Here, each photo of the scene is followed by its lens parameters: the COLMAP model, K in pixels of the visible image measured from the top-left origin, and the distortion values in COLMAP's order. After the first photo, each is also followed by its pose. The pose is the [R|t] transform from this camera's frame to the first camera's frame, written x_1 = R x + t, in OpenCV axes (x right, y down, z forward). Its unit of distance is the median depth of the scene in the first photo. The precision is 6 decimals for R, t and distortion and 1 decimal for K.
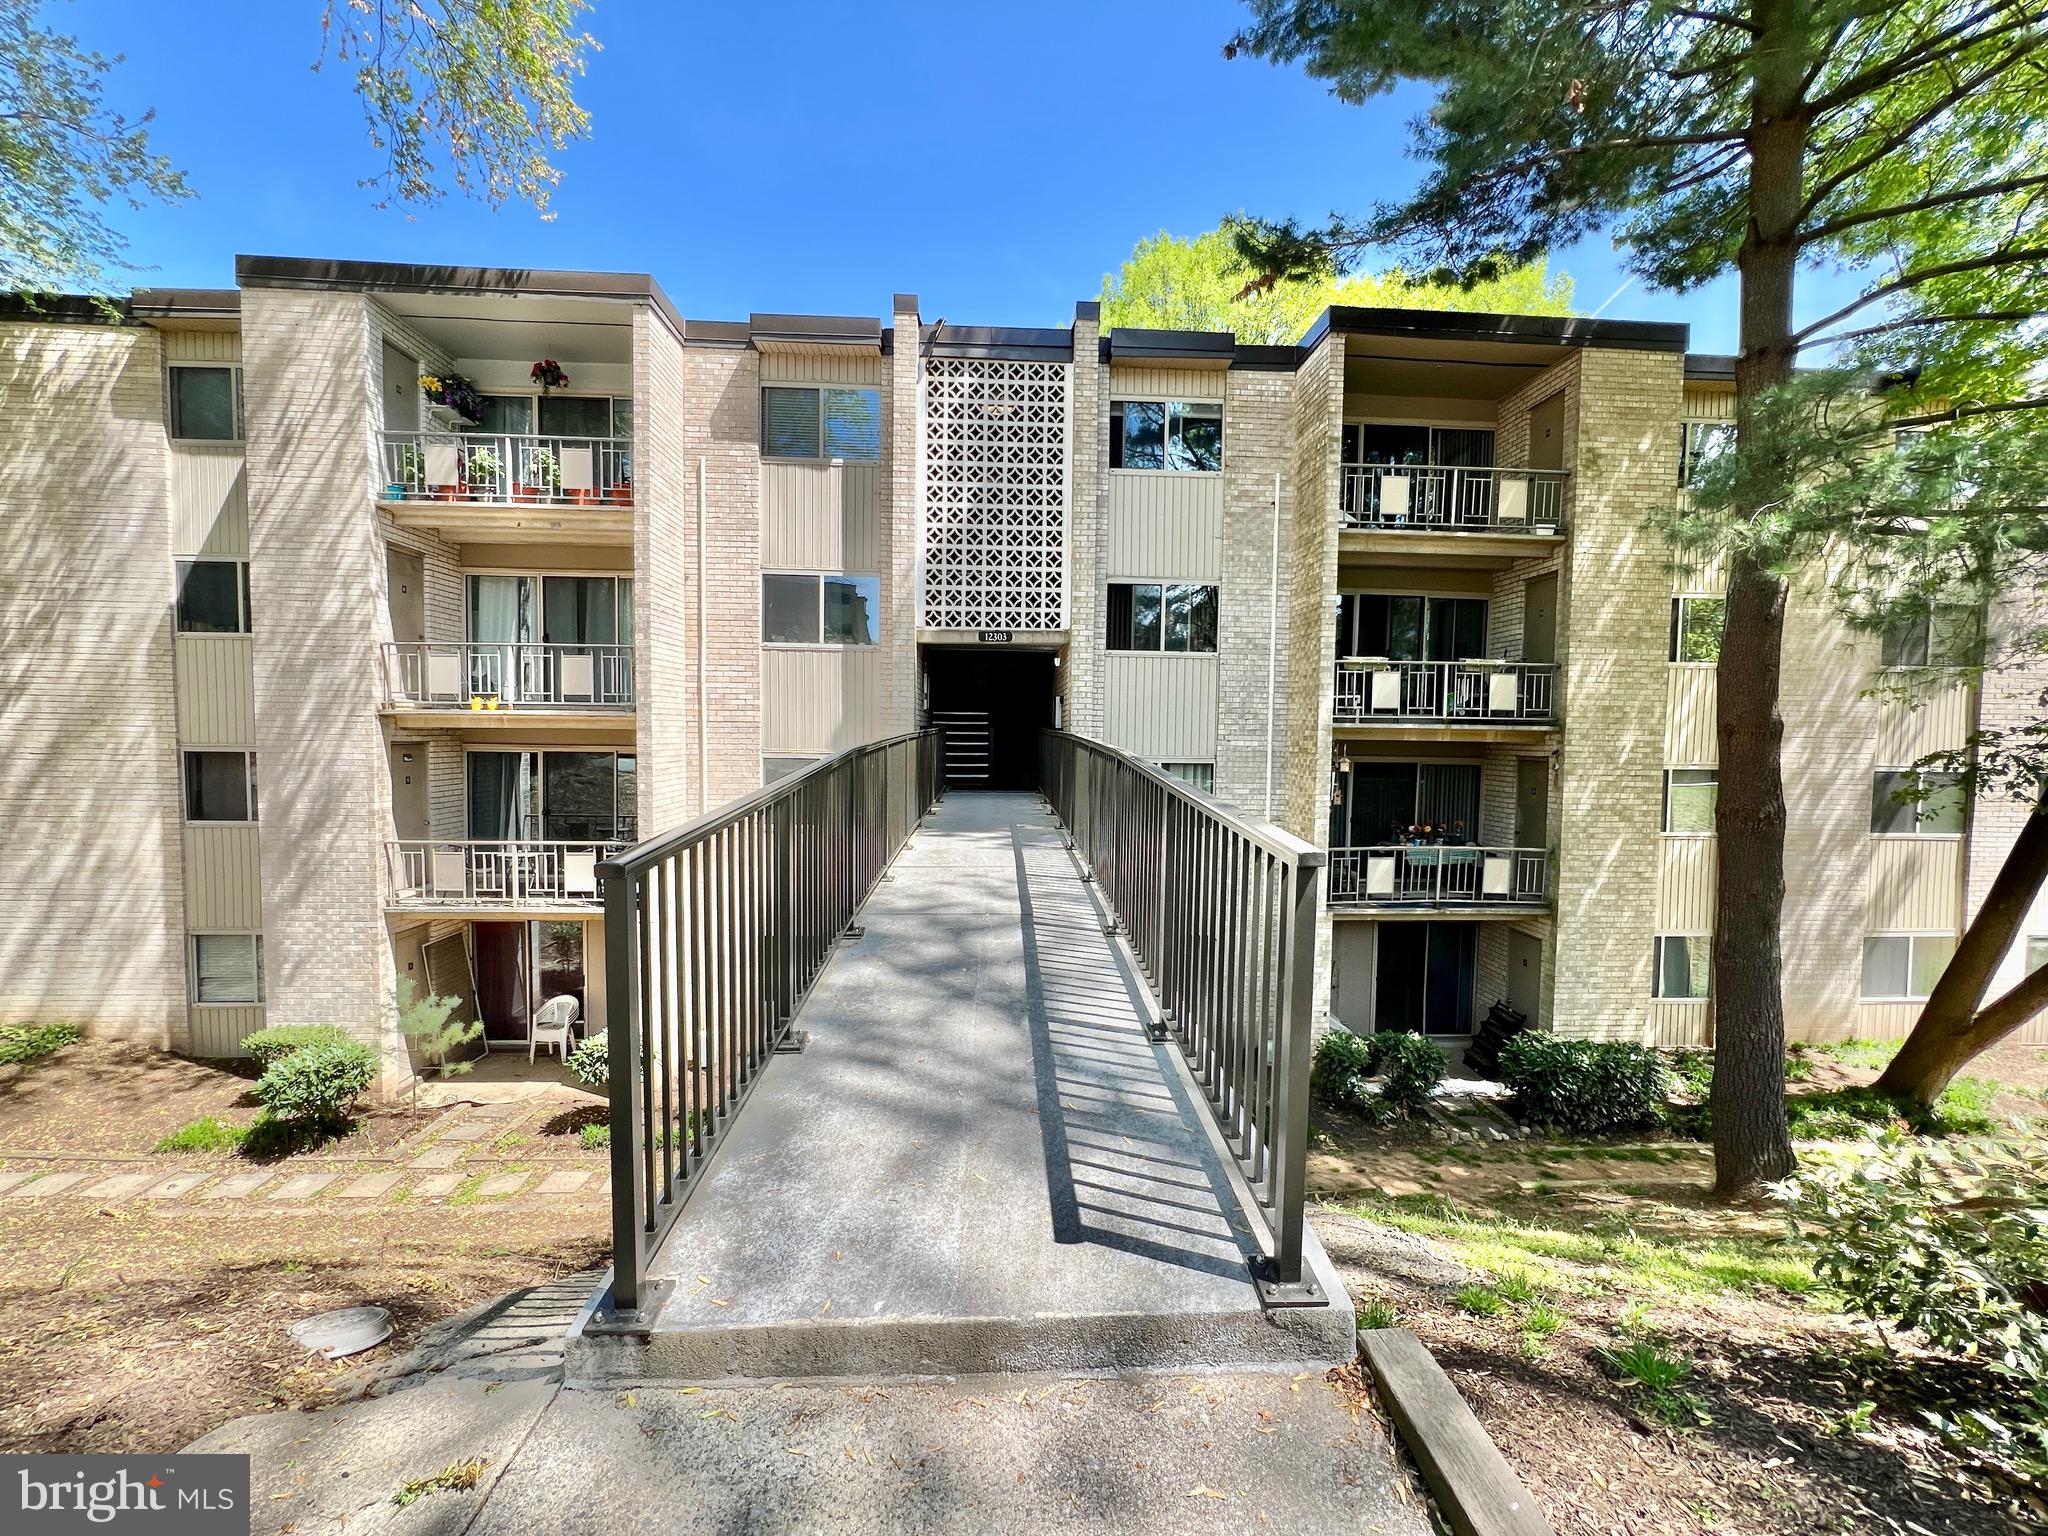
lens RADIAL K [[821.5, 0, 1019.8], [0, 821.5, 770.1], [0, 0, 1]] dist [-0.002429, 0.000211]
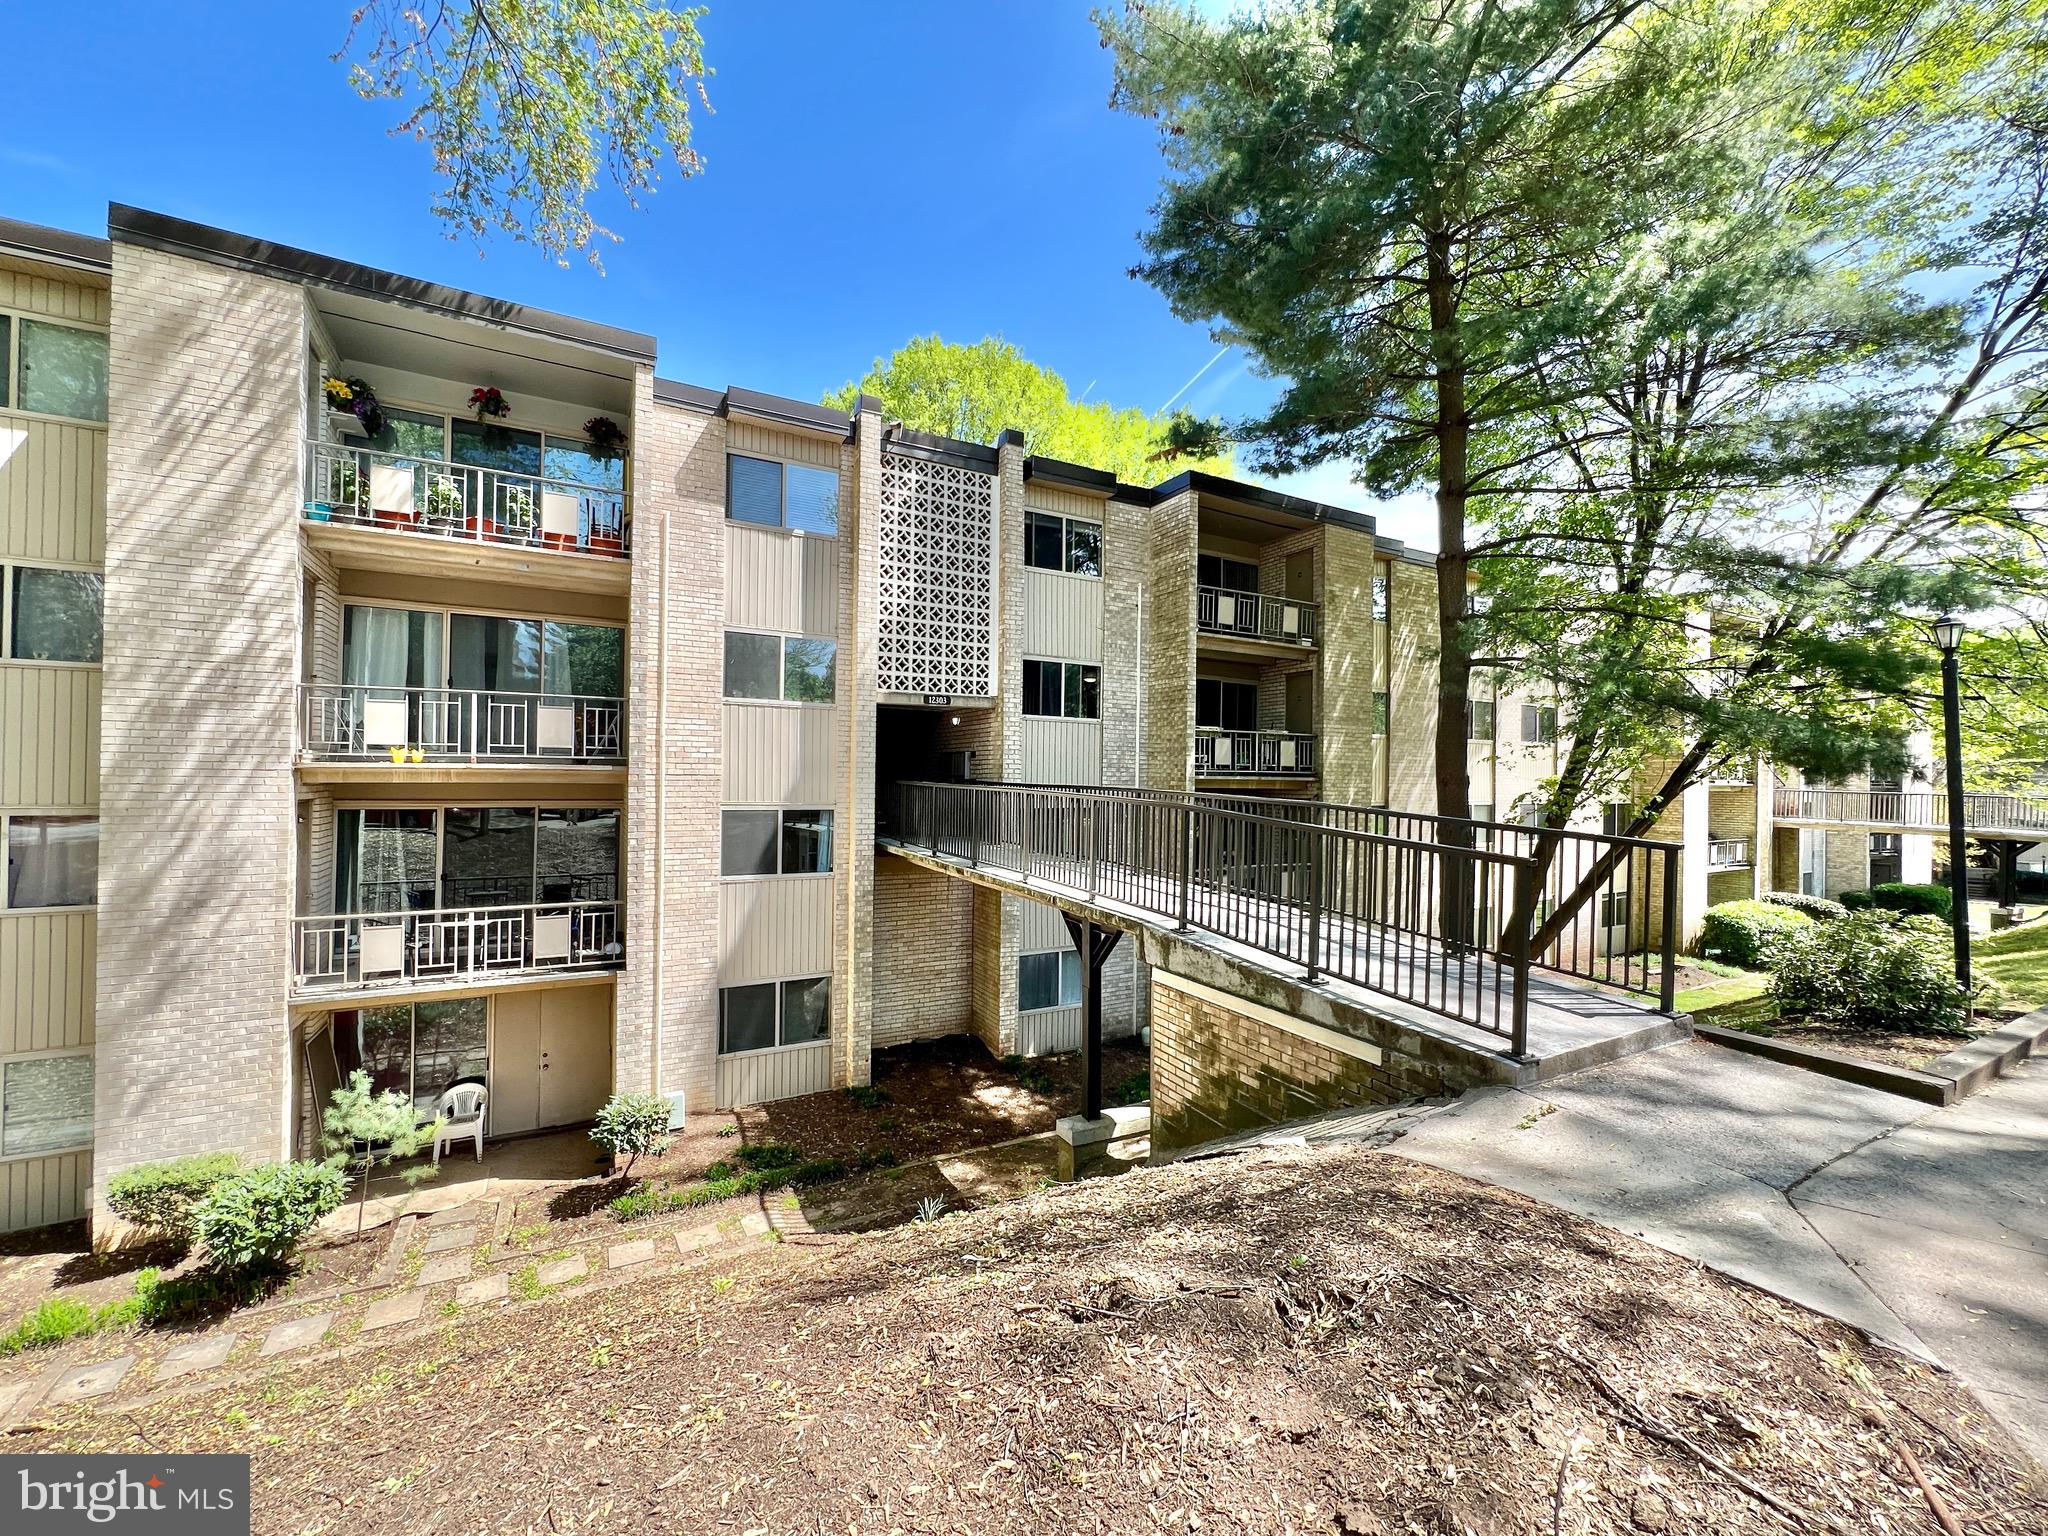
lens RADIAL K [[821.5, 0, 1019.8], [0, 821.5, 770.1], [0, 0, 1]] dist [-0.002429, 0.000211]
pose [[0.902007, 0.001343, 0.431720, -0.446899], [0.019901, 0.998803, -0.044687, -0.012594], [-0.431263, 0.048899, 0.900900, -0.079201]]
